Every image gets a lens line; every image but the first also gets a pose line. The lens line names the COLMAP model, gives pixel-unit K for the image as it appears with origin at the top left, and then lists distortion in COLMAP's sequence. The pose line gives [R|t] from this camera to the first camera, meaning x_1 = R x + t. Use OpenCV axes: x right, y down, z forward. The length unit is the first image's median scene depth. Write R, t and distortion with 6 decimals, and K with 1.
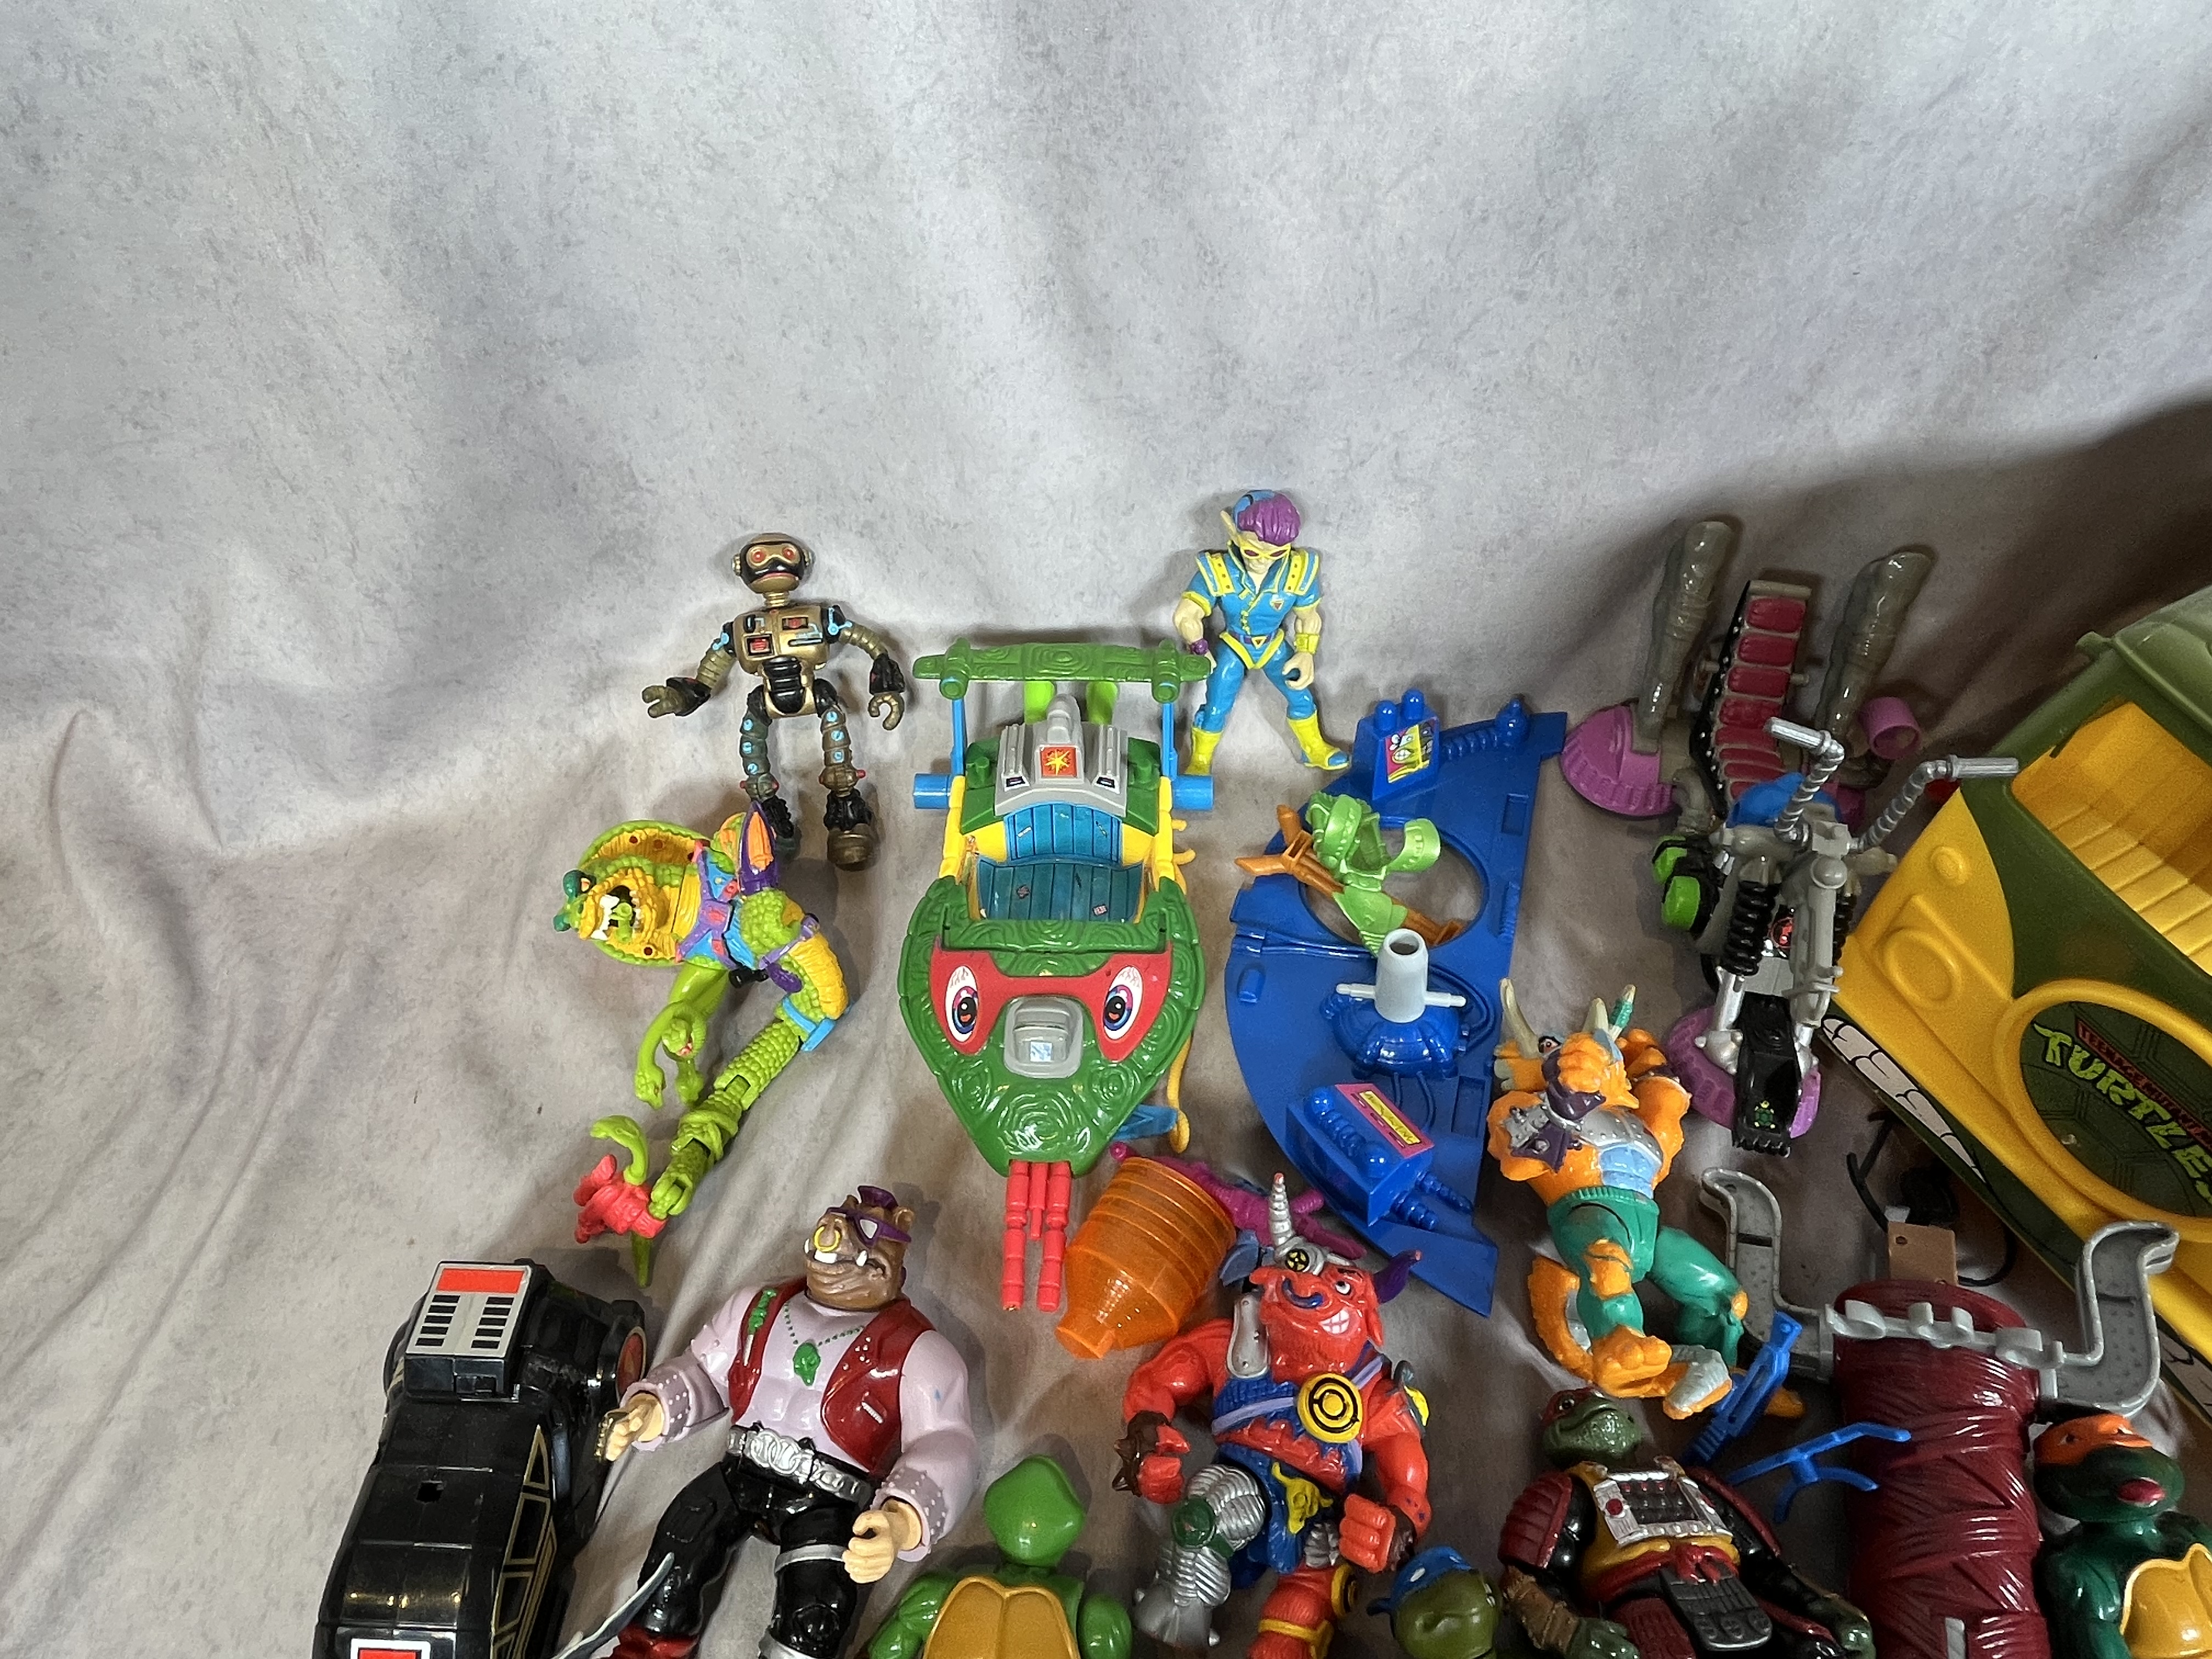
lens RADIAL K [[1289.1, 0, 1071.1], [0, 1289.1, 813.5], [0, 0, 1]] dist [-0.006705, -0.000441]
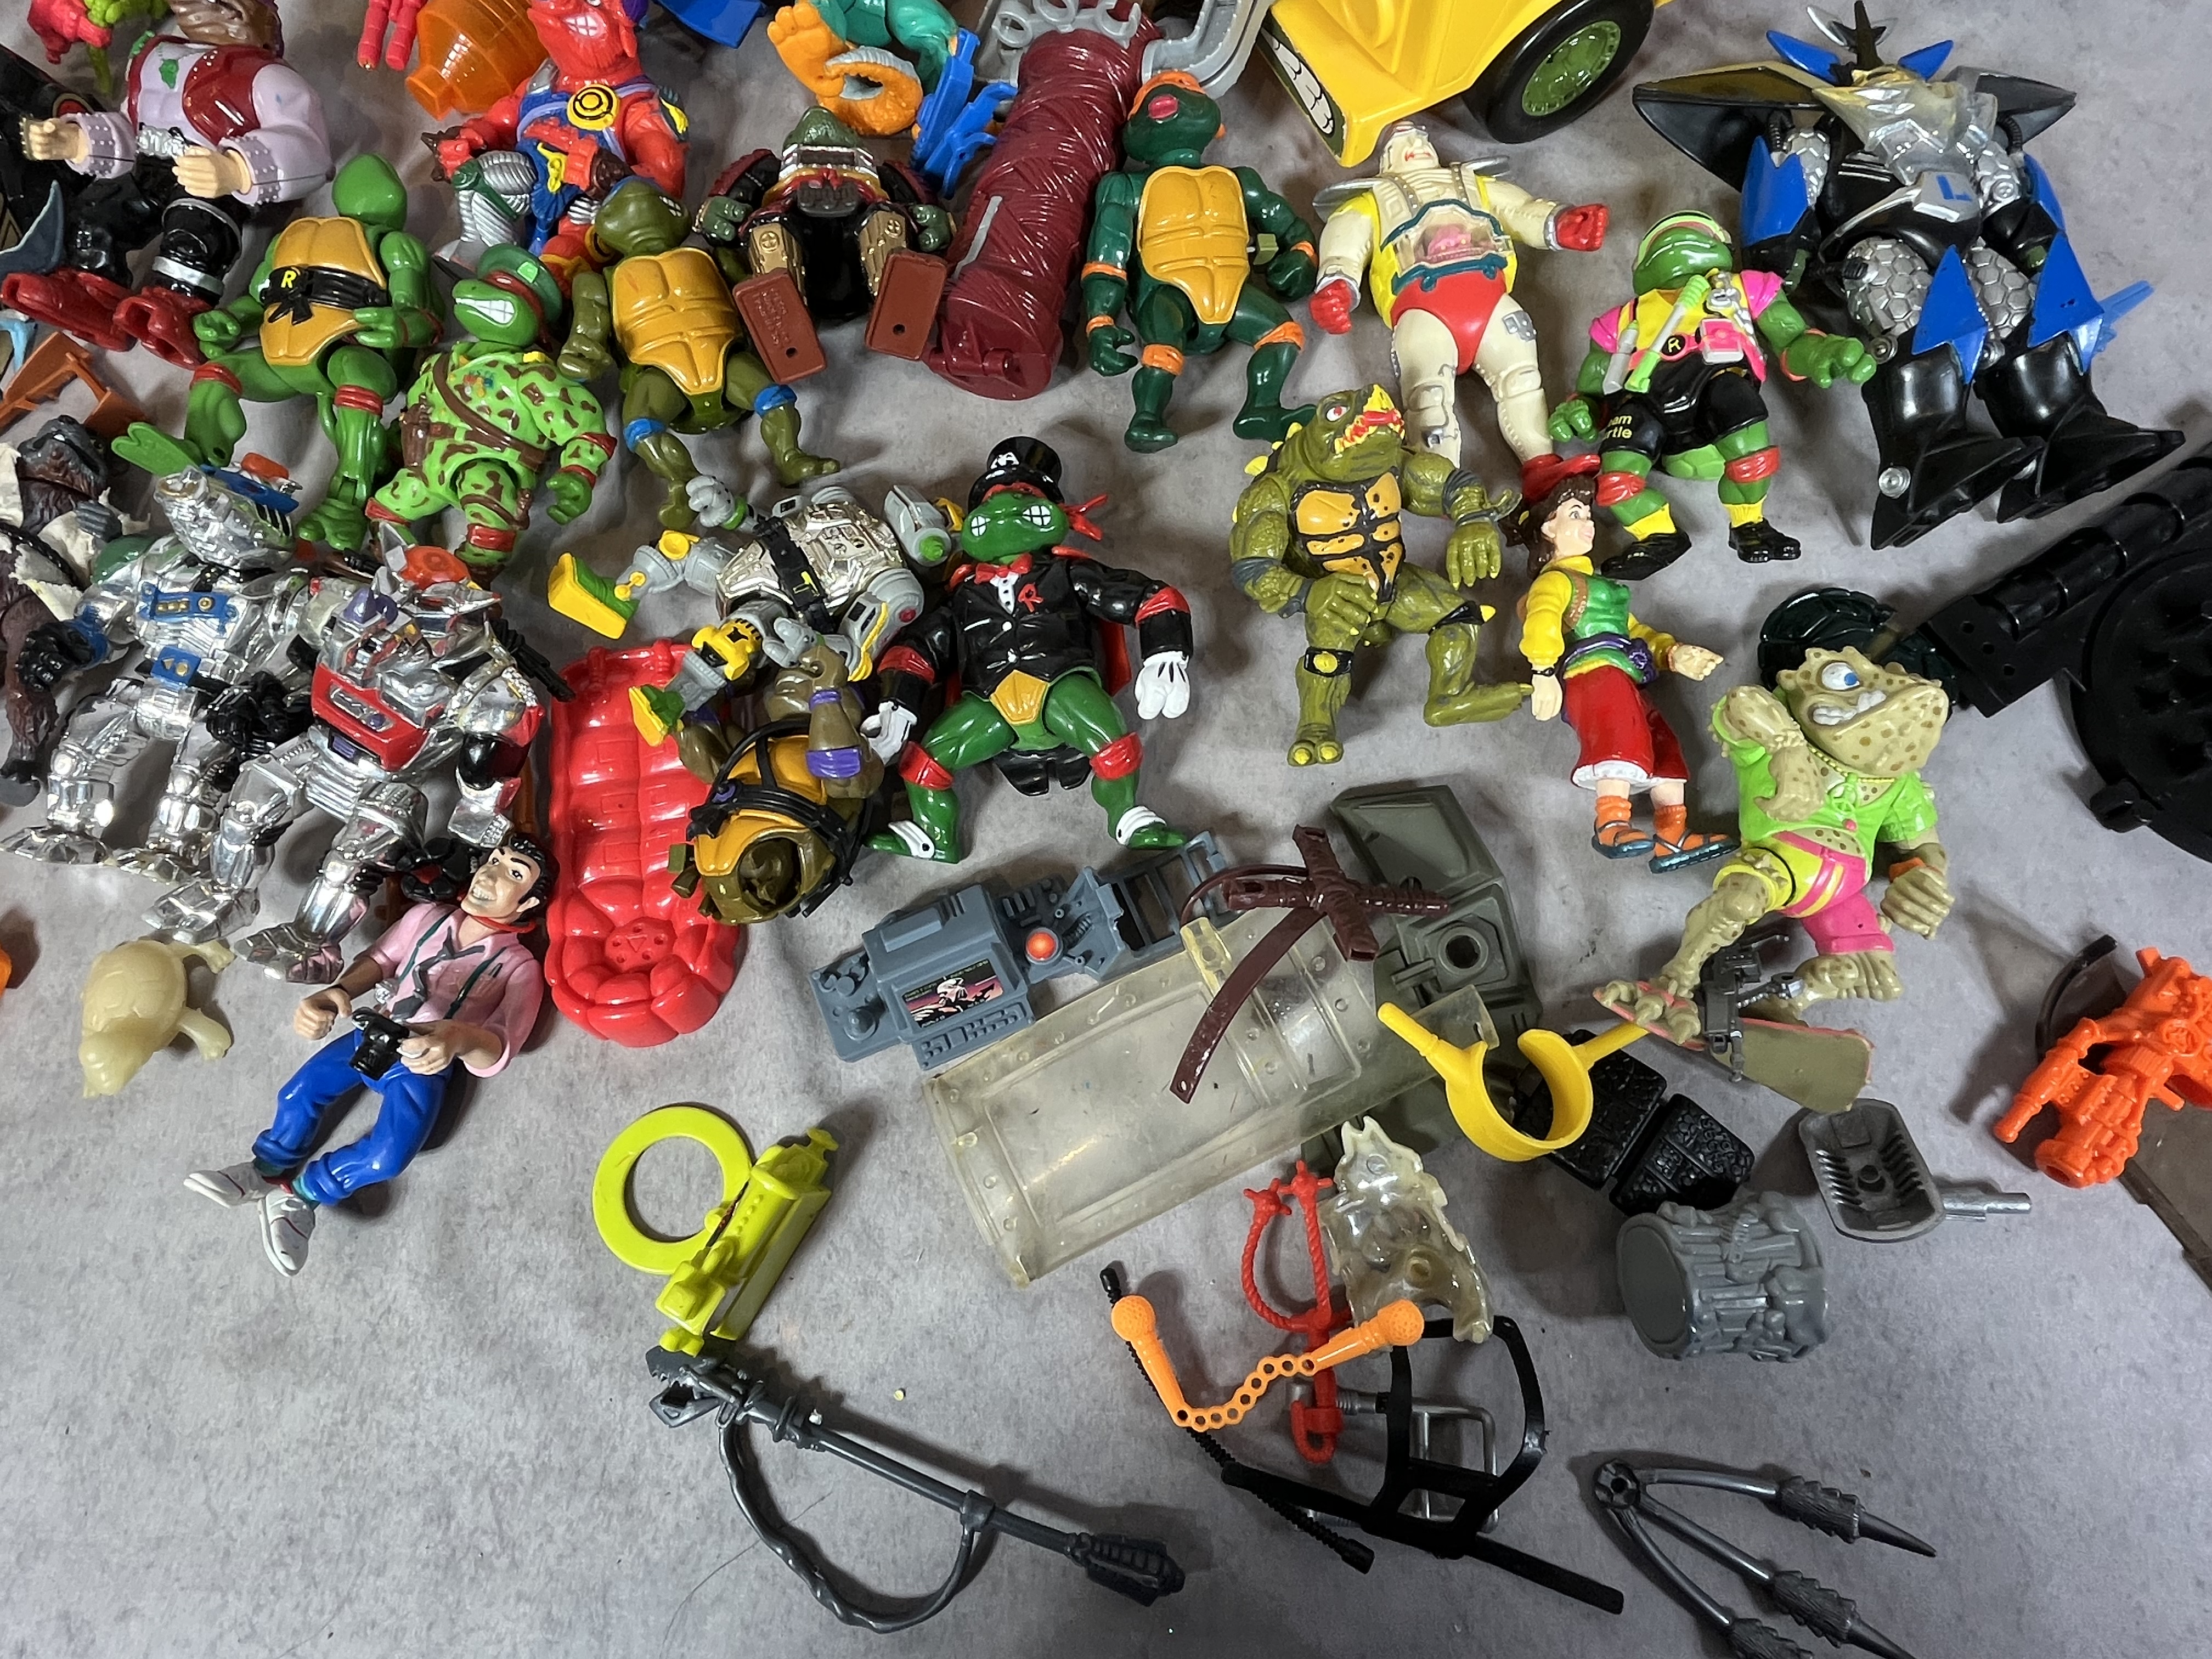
lens RADIAL K [[1289.1, 0, 1095.9], [0, 1289.1, 823.1], [0, 0, 1]] dist [-0.006705, -0.000441]
pose [[0.999907, -0.002385, -0.013400, 0.591178], [0.007488, 0.918514, 0.395319, 0.510926], [0.011365, -0.395382, 0.918446, -0.349571]]
